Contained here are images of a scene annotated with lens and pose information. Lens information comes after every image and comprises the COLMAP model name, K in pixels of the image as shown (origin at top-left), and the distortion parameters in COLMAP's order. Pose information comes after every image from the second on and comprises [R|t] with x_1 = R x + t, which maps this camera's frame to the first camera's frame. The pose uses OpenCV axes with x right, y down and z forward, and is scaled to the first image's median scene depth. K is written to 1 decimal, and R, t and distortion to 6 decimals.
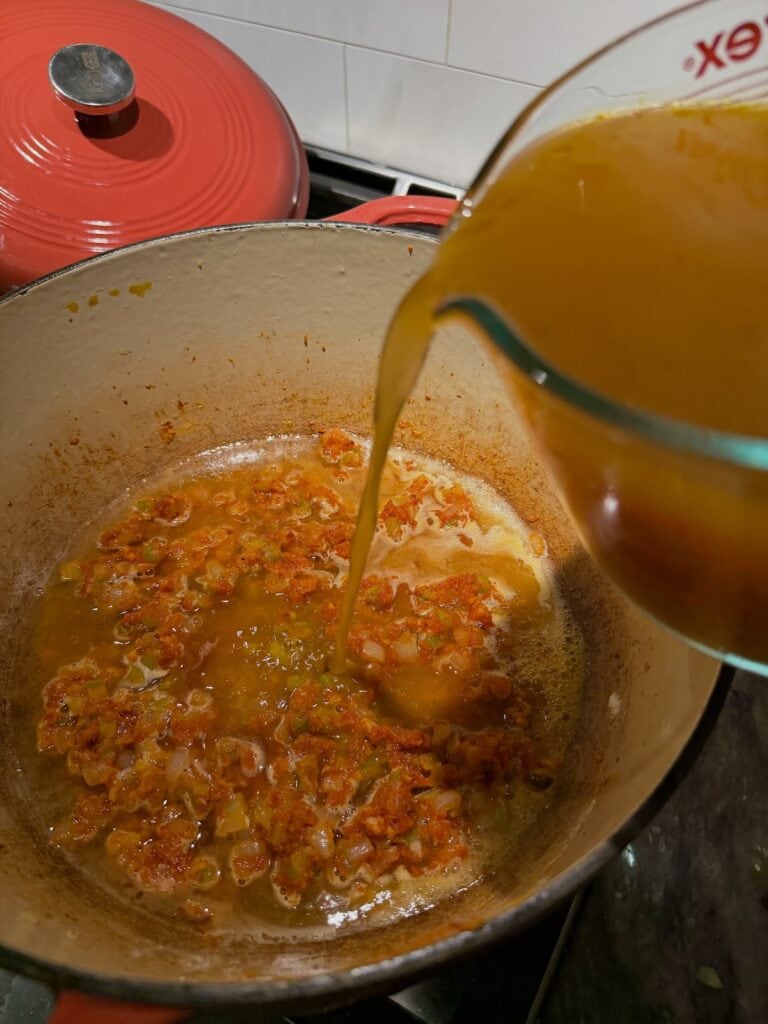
lens RADIAL K [[755.8, 0, 372.6], [0, 755.8, 513.1], [0, 0, 1]] dist [0.004622, -0.035244]
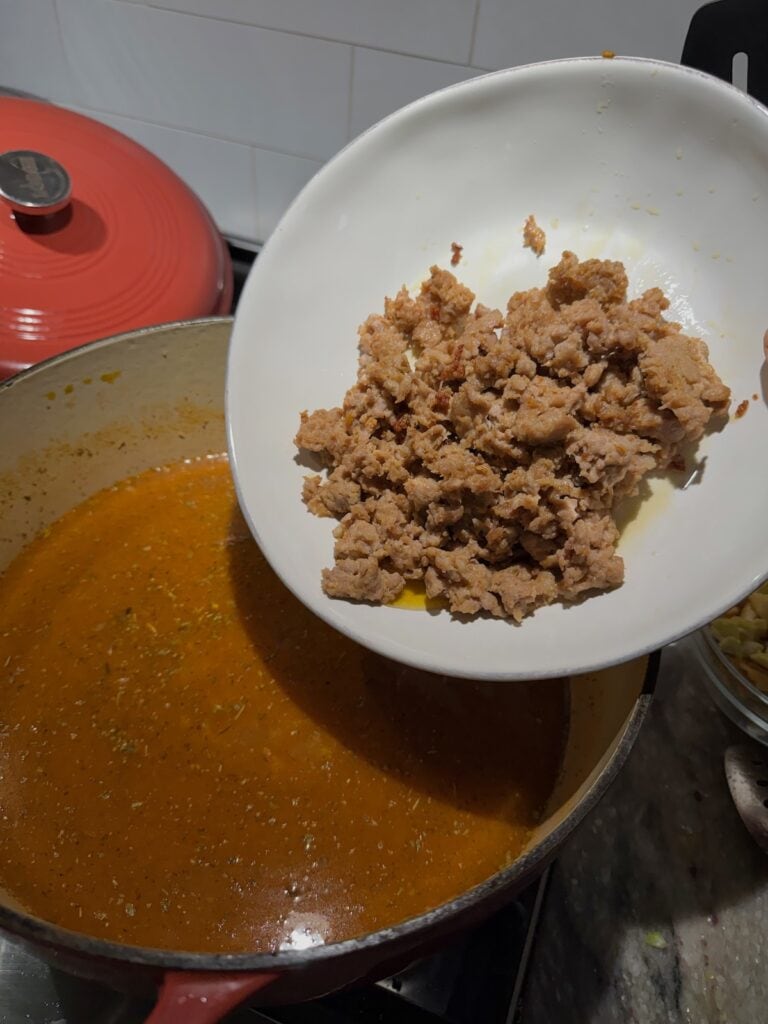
lens RADIAL K [[767.2, 0, 384.0], [0, 767.2, 512.0], [0, 0, 1]] dist [0.002941, -0.035572]
pose [[0.986077, -0.054806, 0.156999, -0.101058], [0.068311, 0.994293, -0.081949, 0.017908], [-0.151611, 0.091533, 0.984193, -0.143957]]
